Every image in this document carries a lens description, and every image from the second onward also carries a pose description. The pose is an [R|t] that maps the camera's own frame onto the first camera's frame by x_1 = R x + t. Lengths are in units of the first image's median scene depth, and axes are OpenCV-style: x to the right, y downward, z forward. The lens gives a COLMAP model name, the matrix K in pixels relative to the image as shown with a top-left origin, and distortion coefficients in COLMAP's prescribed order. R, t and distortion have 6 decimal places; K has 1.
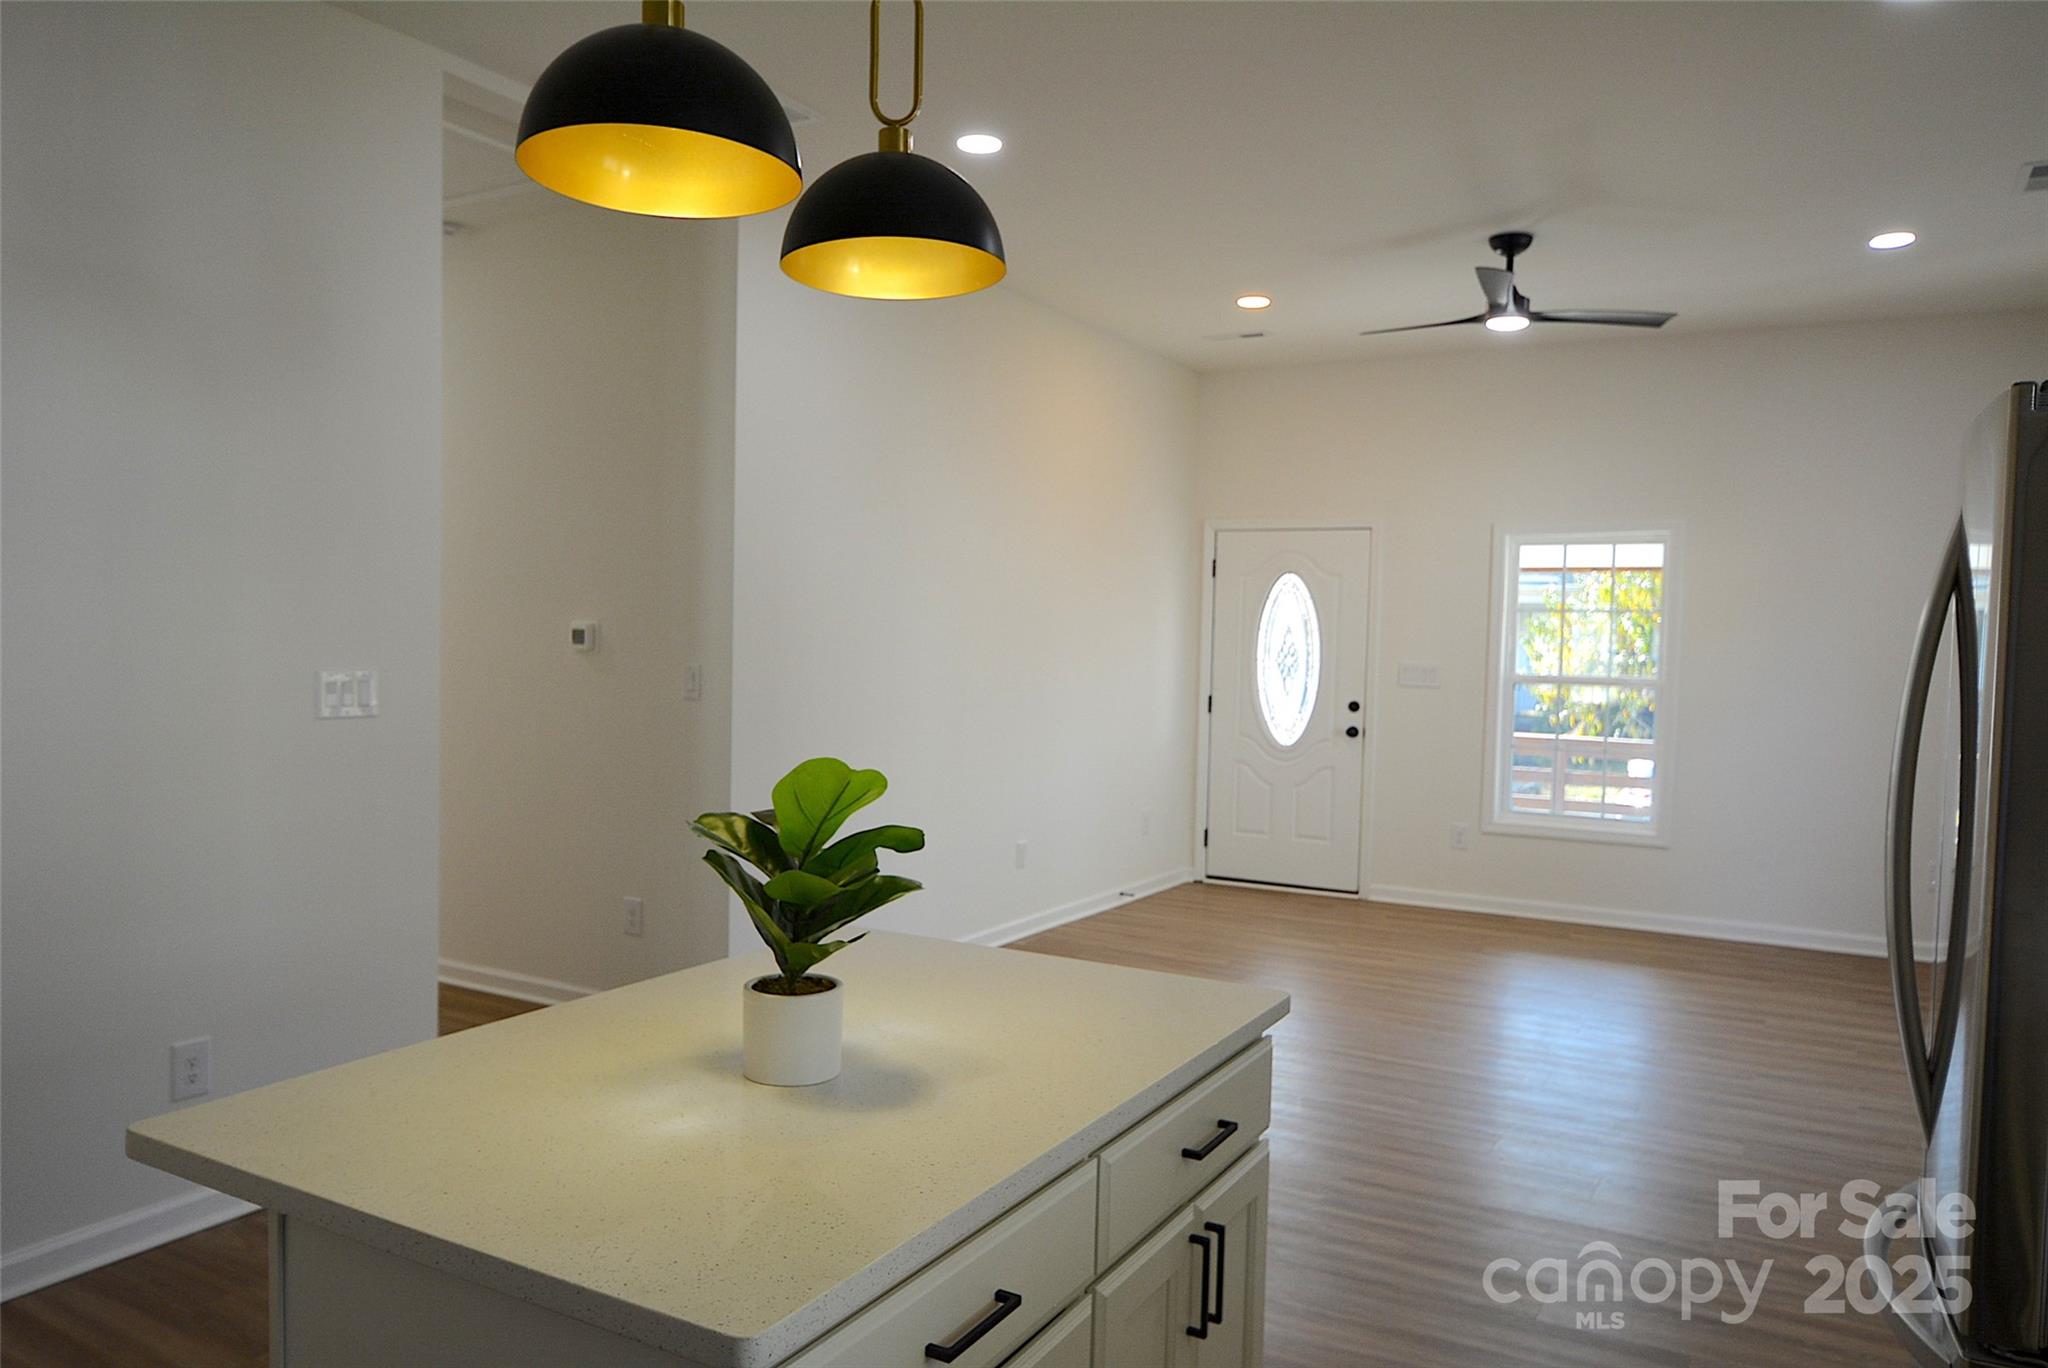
lens RADIAL K [[1431.6, 0, 1027.5], [0, 1431.6, 698.7], [0, 0, 1]] dist [-0.009416, 0.001255]
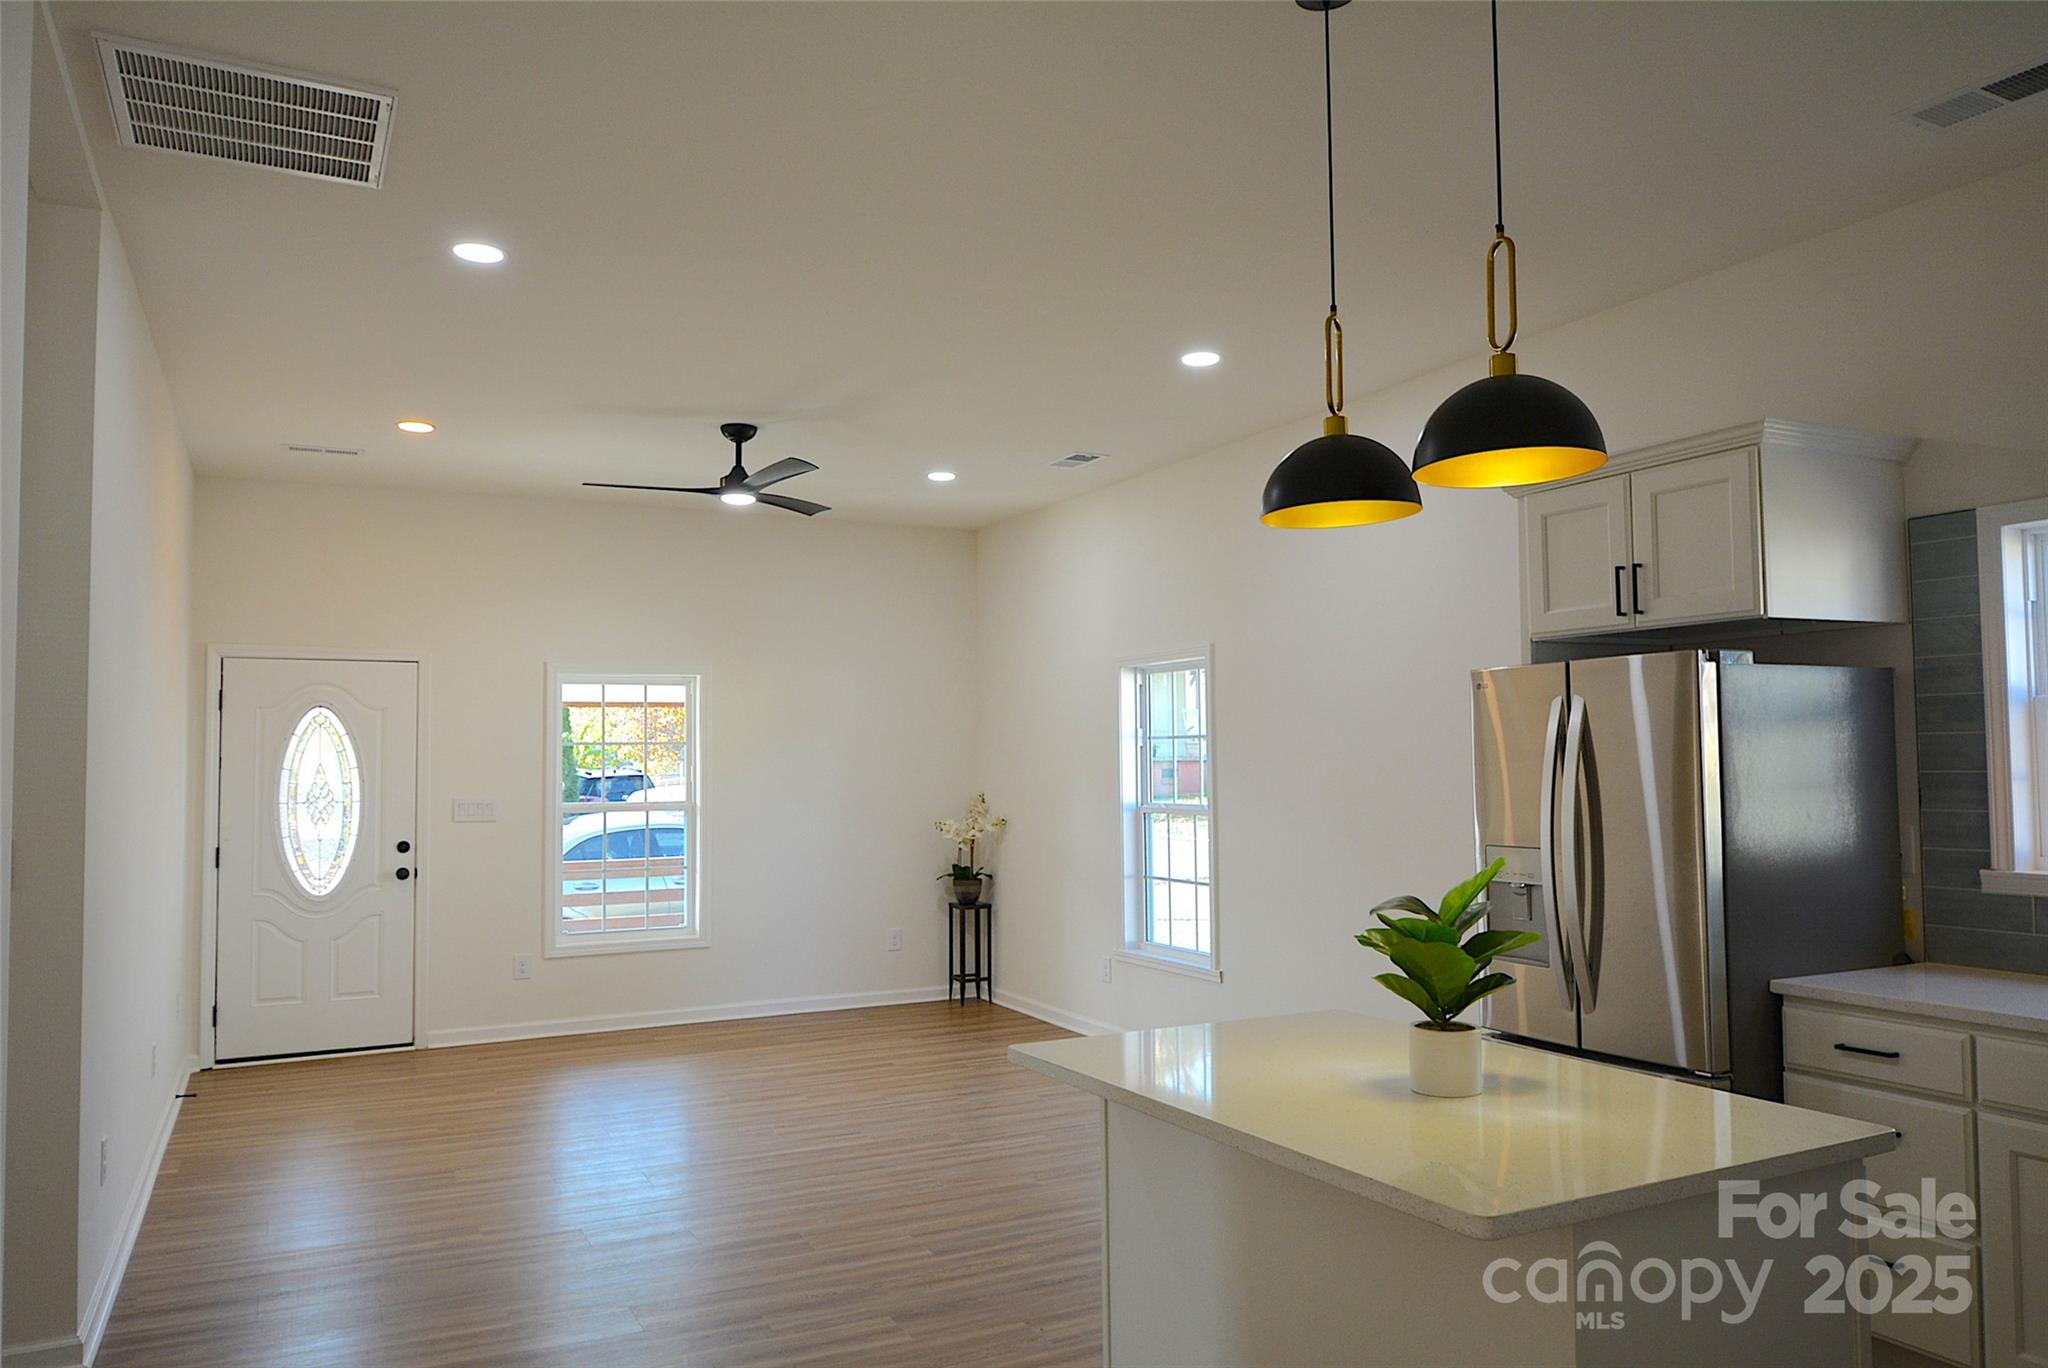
lens RADIAL K [[1447.2, 0, 1049.1], [0, 1447.2, 693.3], [0, 0, 1]] dist [-0.006750, -0.001405]
pose [[0.540390, 0.009714, 0.841358, -0.357381], [0.063031, 0.996656, -0.051990, -0.019569], [-0.839050, 0.081127, 0.537971, 0.116651]]
